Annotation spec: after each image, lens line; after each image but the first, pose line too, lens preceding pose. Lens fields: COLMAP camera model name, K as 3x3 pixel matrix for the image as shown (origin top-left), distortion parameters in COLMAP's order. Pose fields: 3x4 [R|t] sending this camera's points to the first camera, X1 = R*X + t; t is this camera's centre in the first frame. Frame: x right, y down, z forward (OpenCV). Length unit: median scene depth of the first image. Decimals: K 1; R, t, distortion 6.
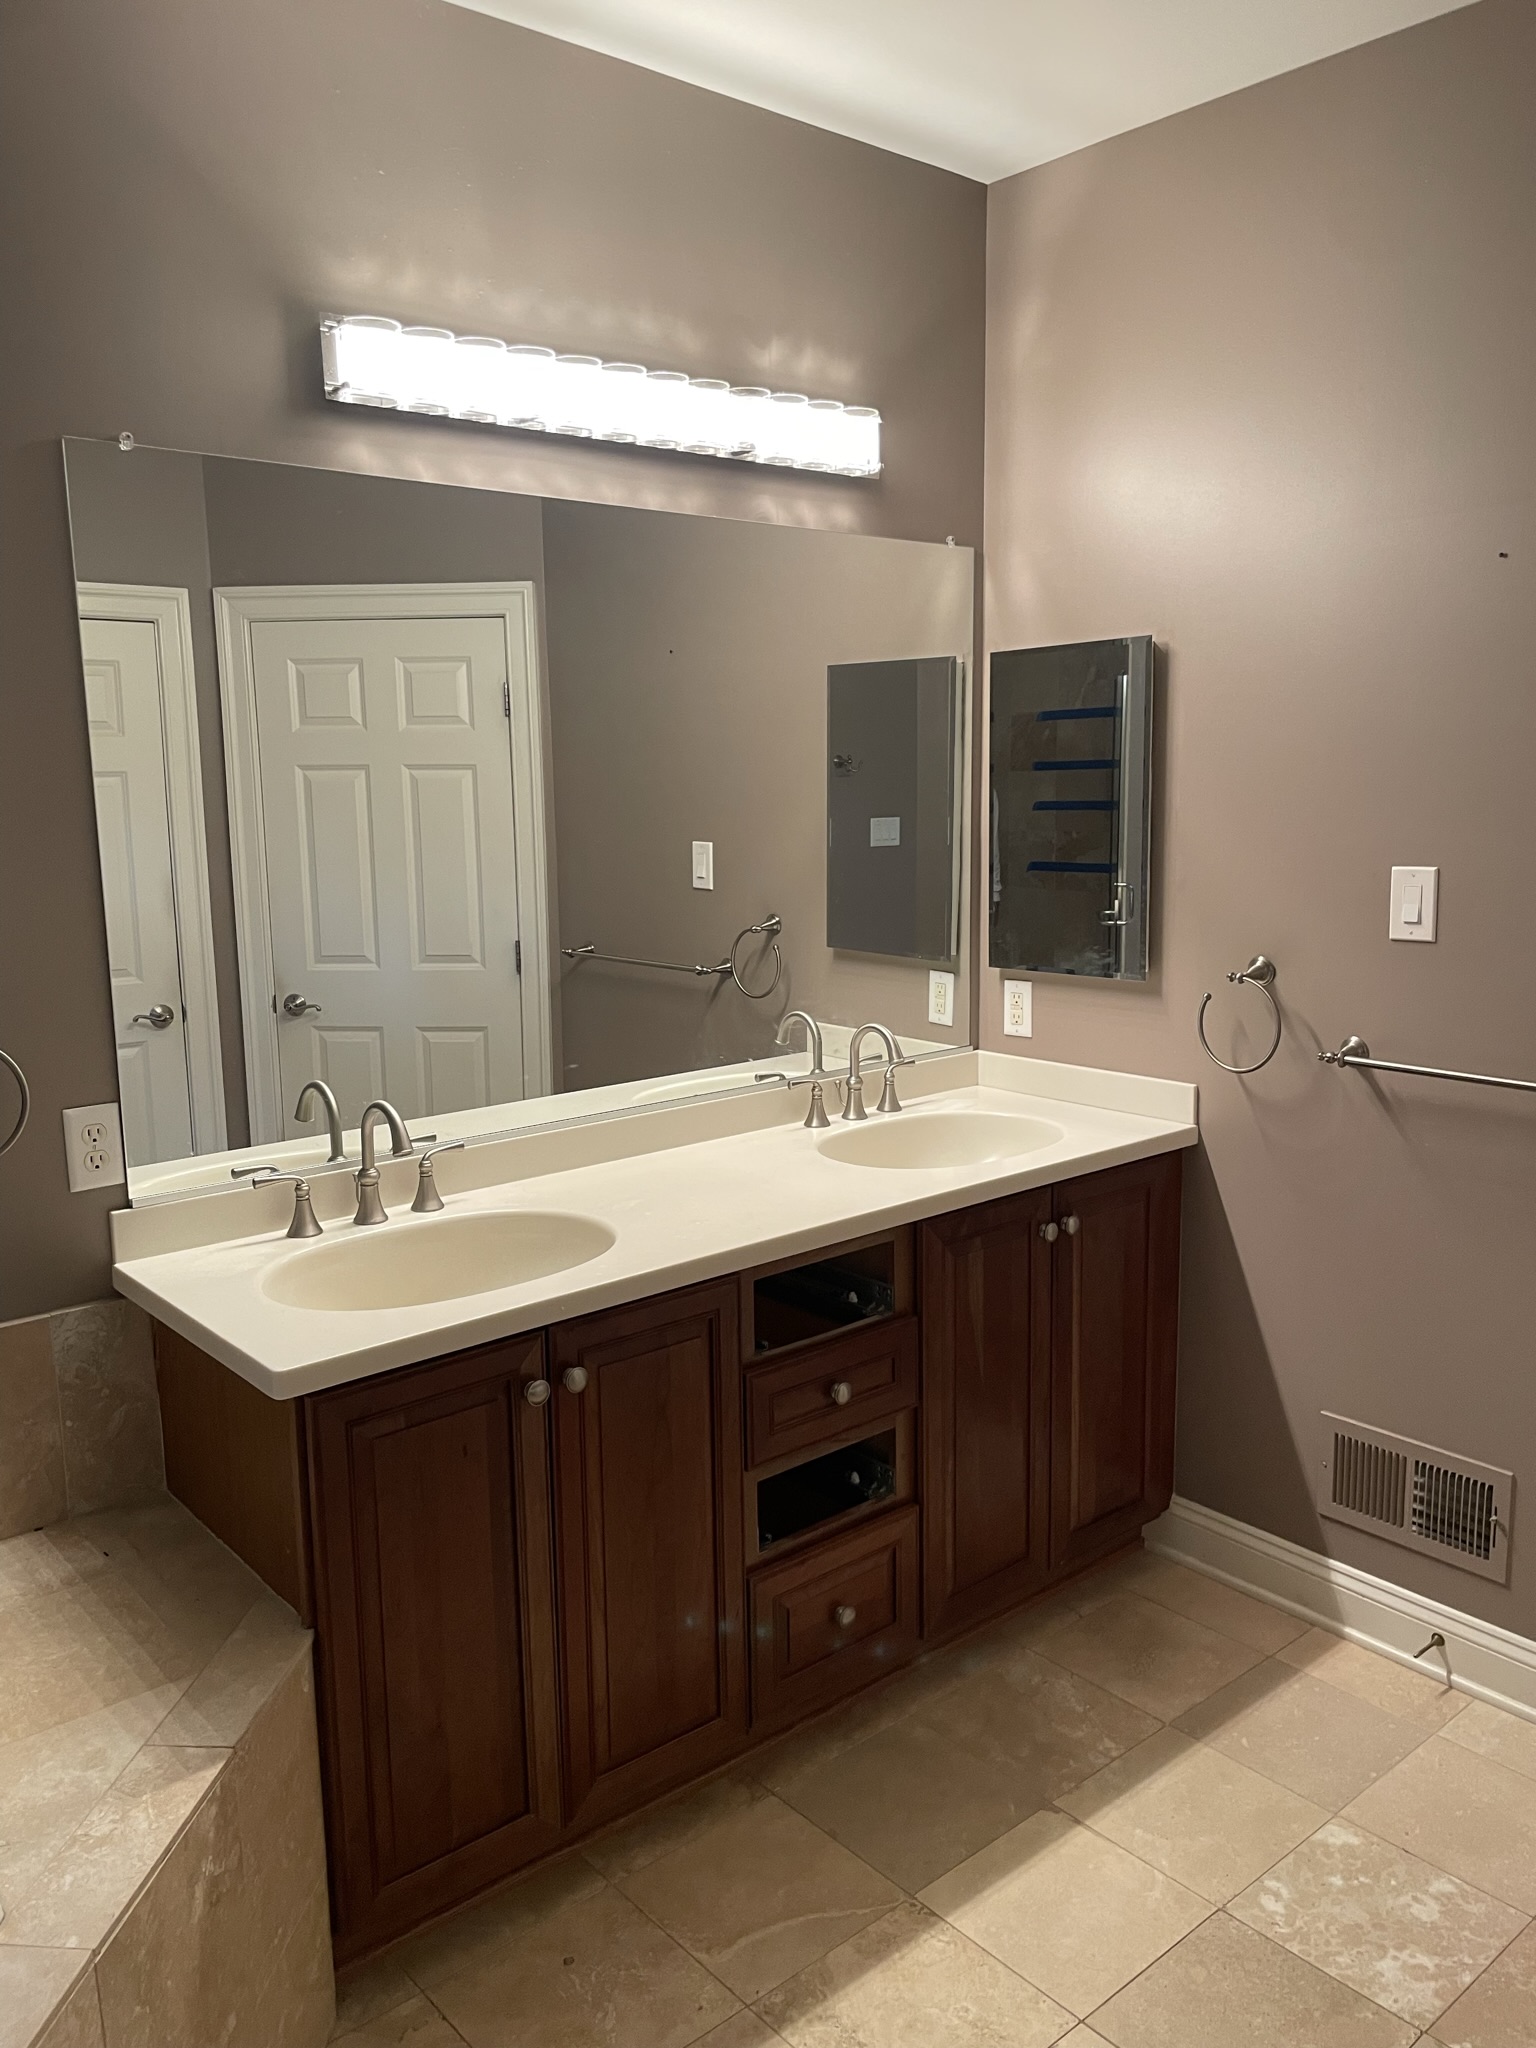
lens RADIAL K [[1554.4, 0, 790.0], [0, 1554.4, 1025.5], [0, 0, 1]] dist [0.083194, -0.112799]
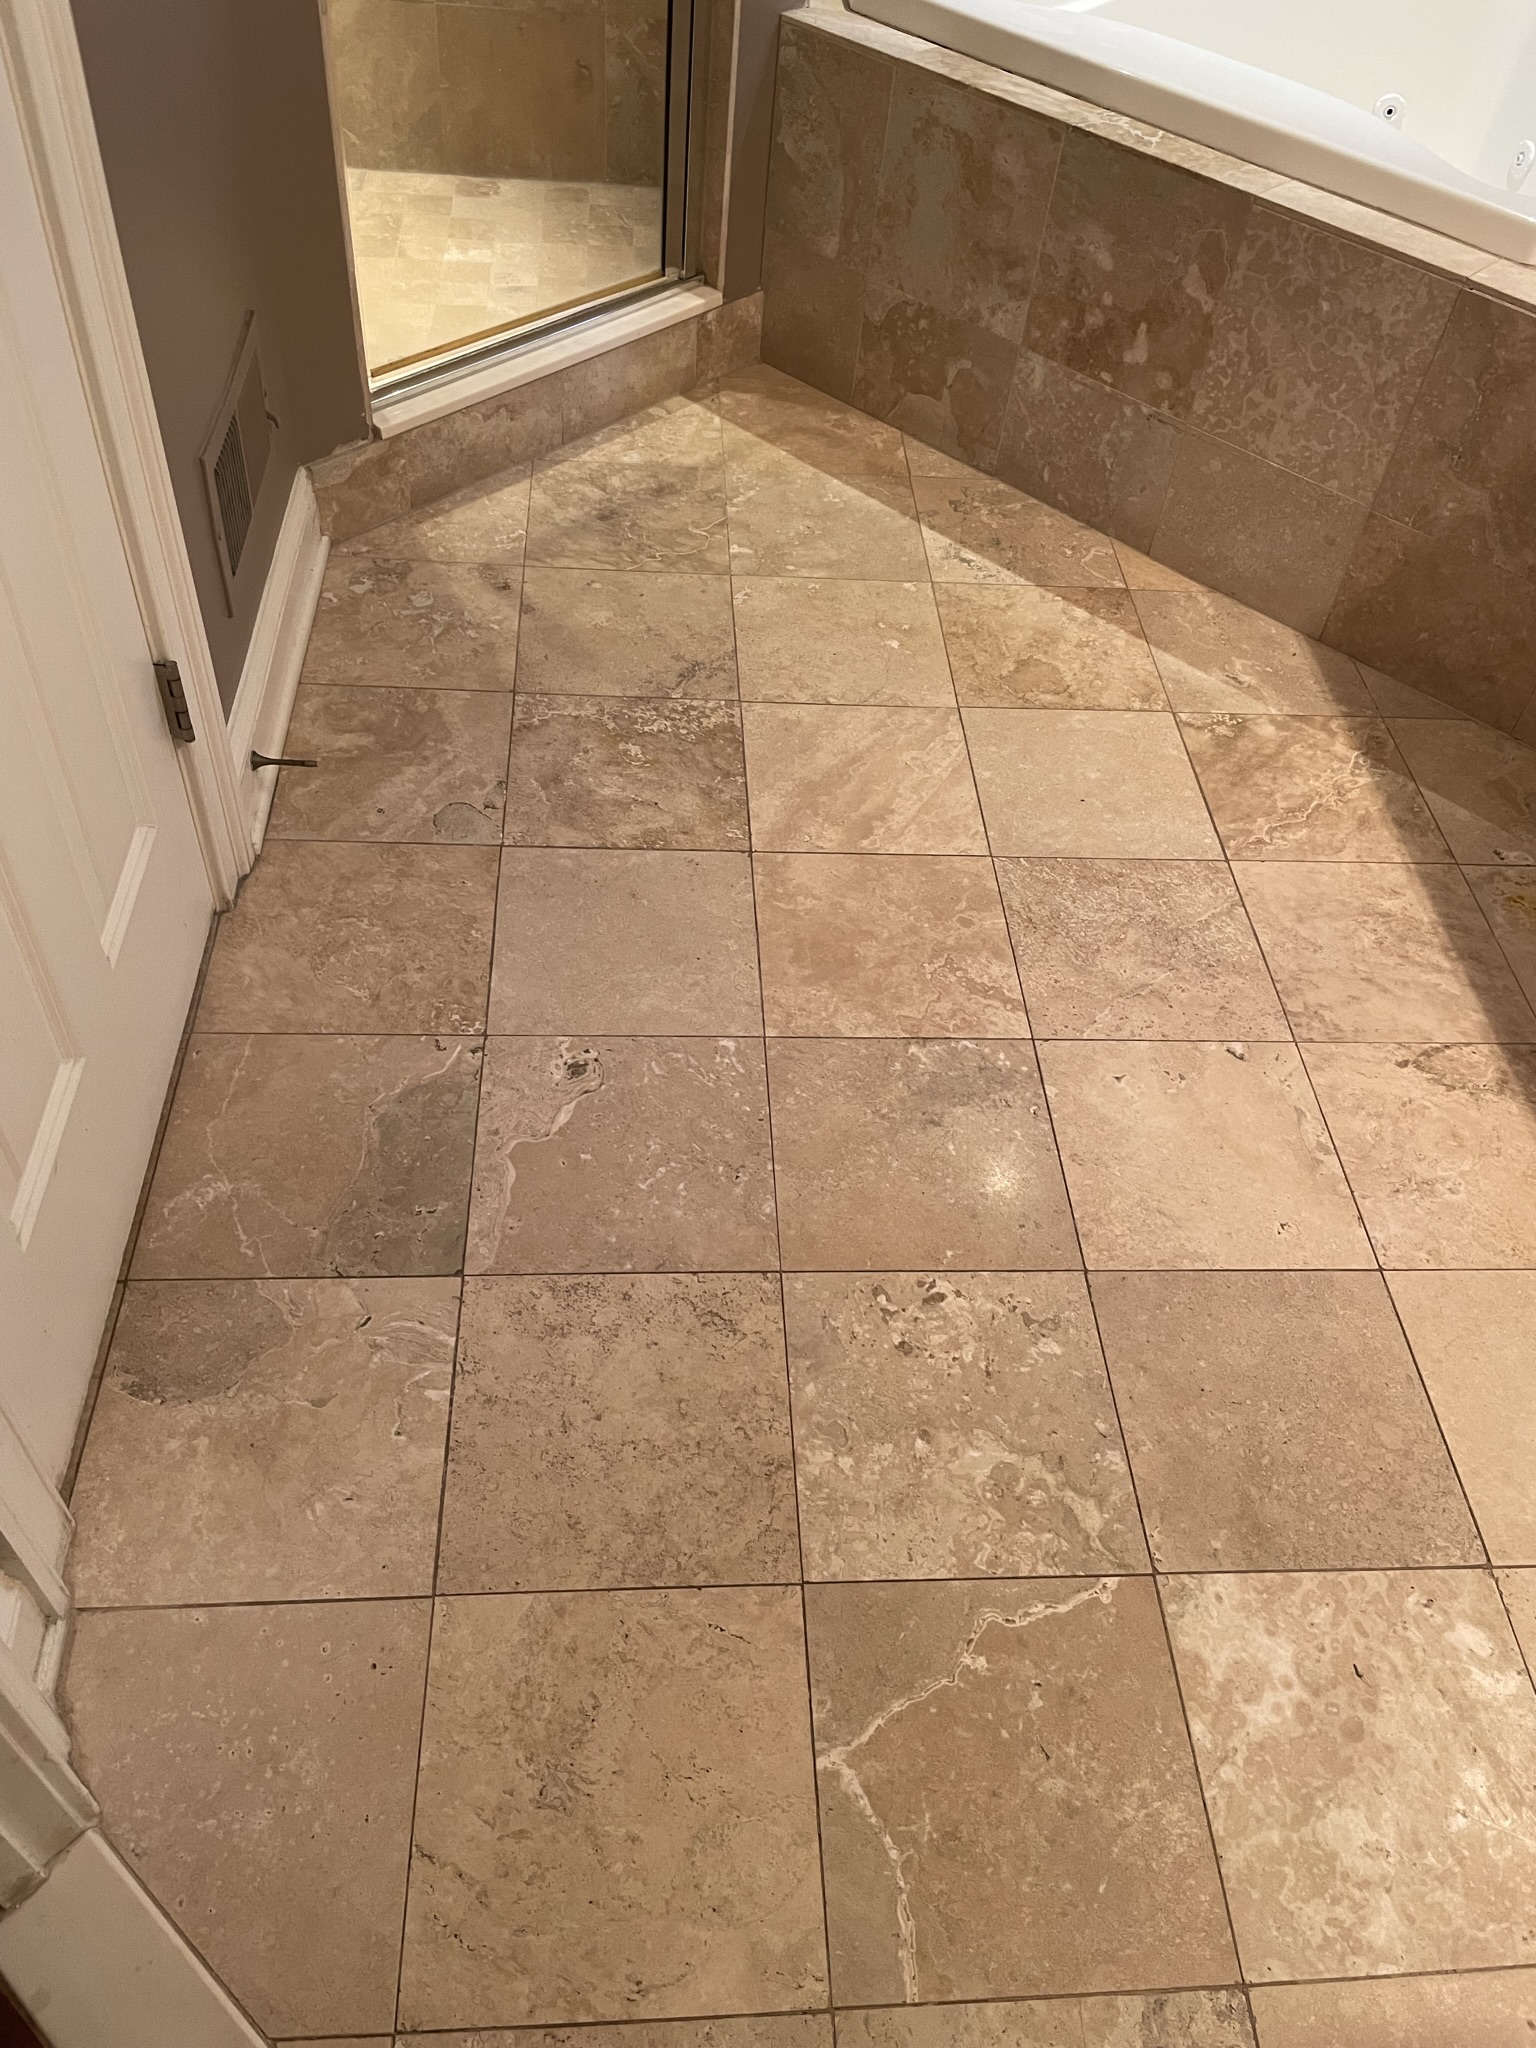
lens RADIAL K [[1554.4, 0, 790.8], [0, 1554.4, 1000.4], [0, 0, 1]] dist [0.083194, -0.112799]
pose [[-0.605716, 0.559676, -0.565572, 0.629721], [-0.206847, 0.575605, 0.791134, -0.008309], [0.768325, 0.596189, -0.232886, 0.750420]]
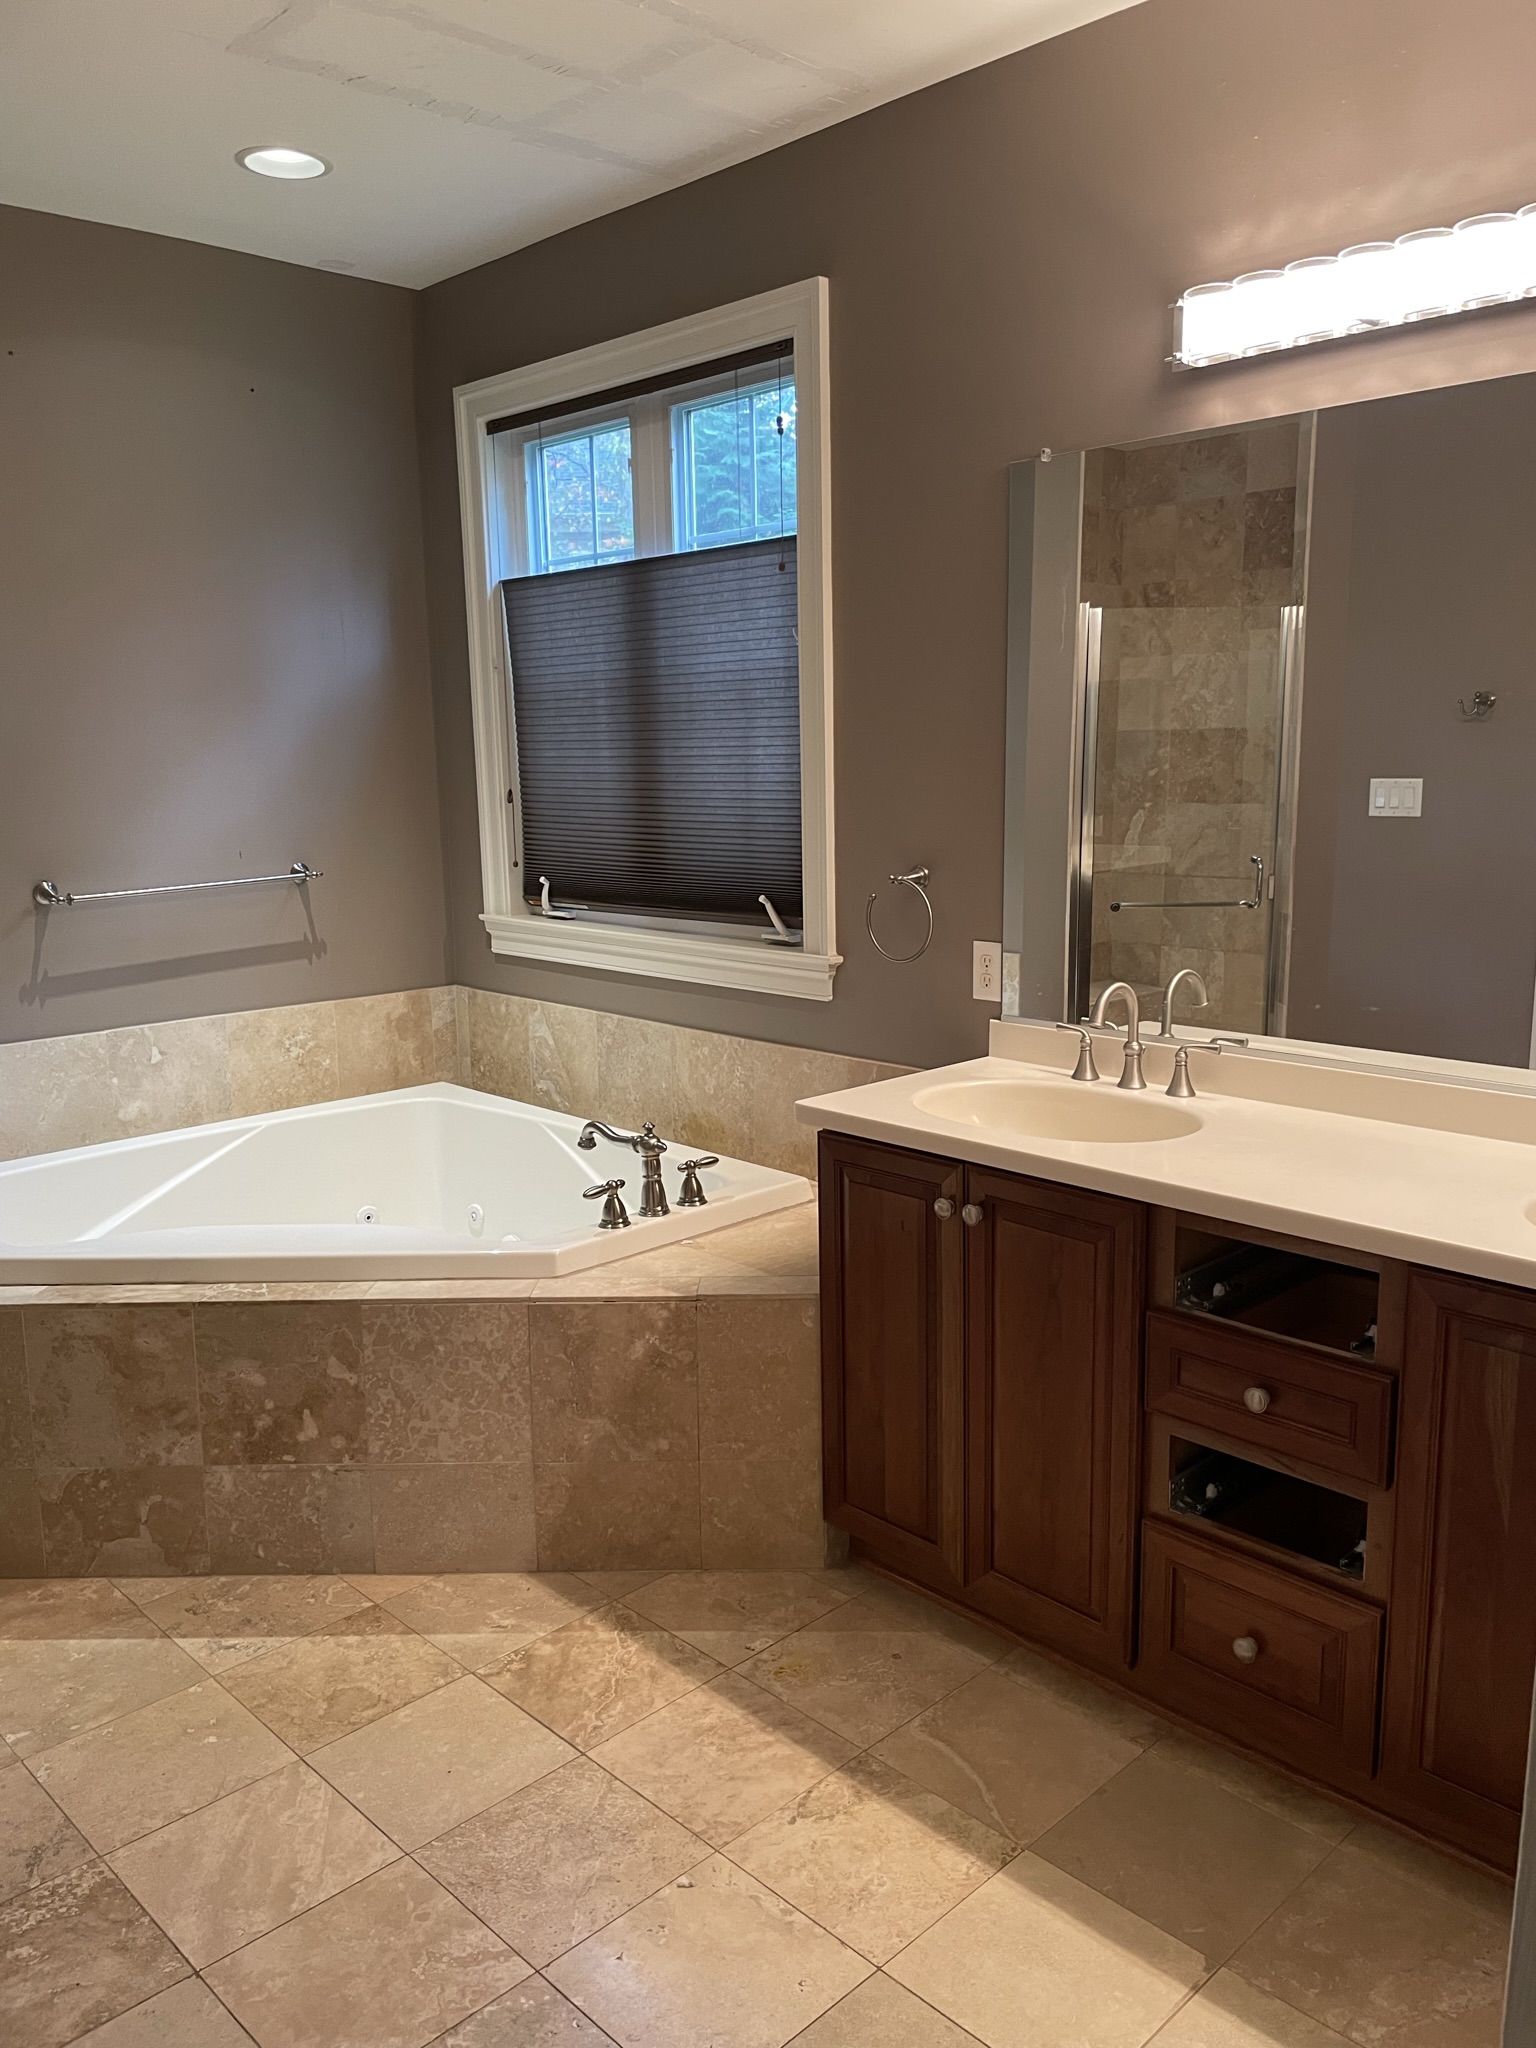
lens RADIAL K [[1554.4, 0, 789.0], [0, 1554.4, 1024.6], [0, 0, 1]] dist [0.083194, -0.112799]
pose [[0.062858, 0.185693, -0.980595, 0.888543], [-0.148554, 0.973334, 0.174796, -0.090067], [0.986905, 0.134684, 0.088767, 0.666638]]
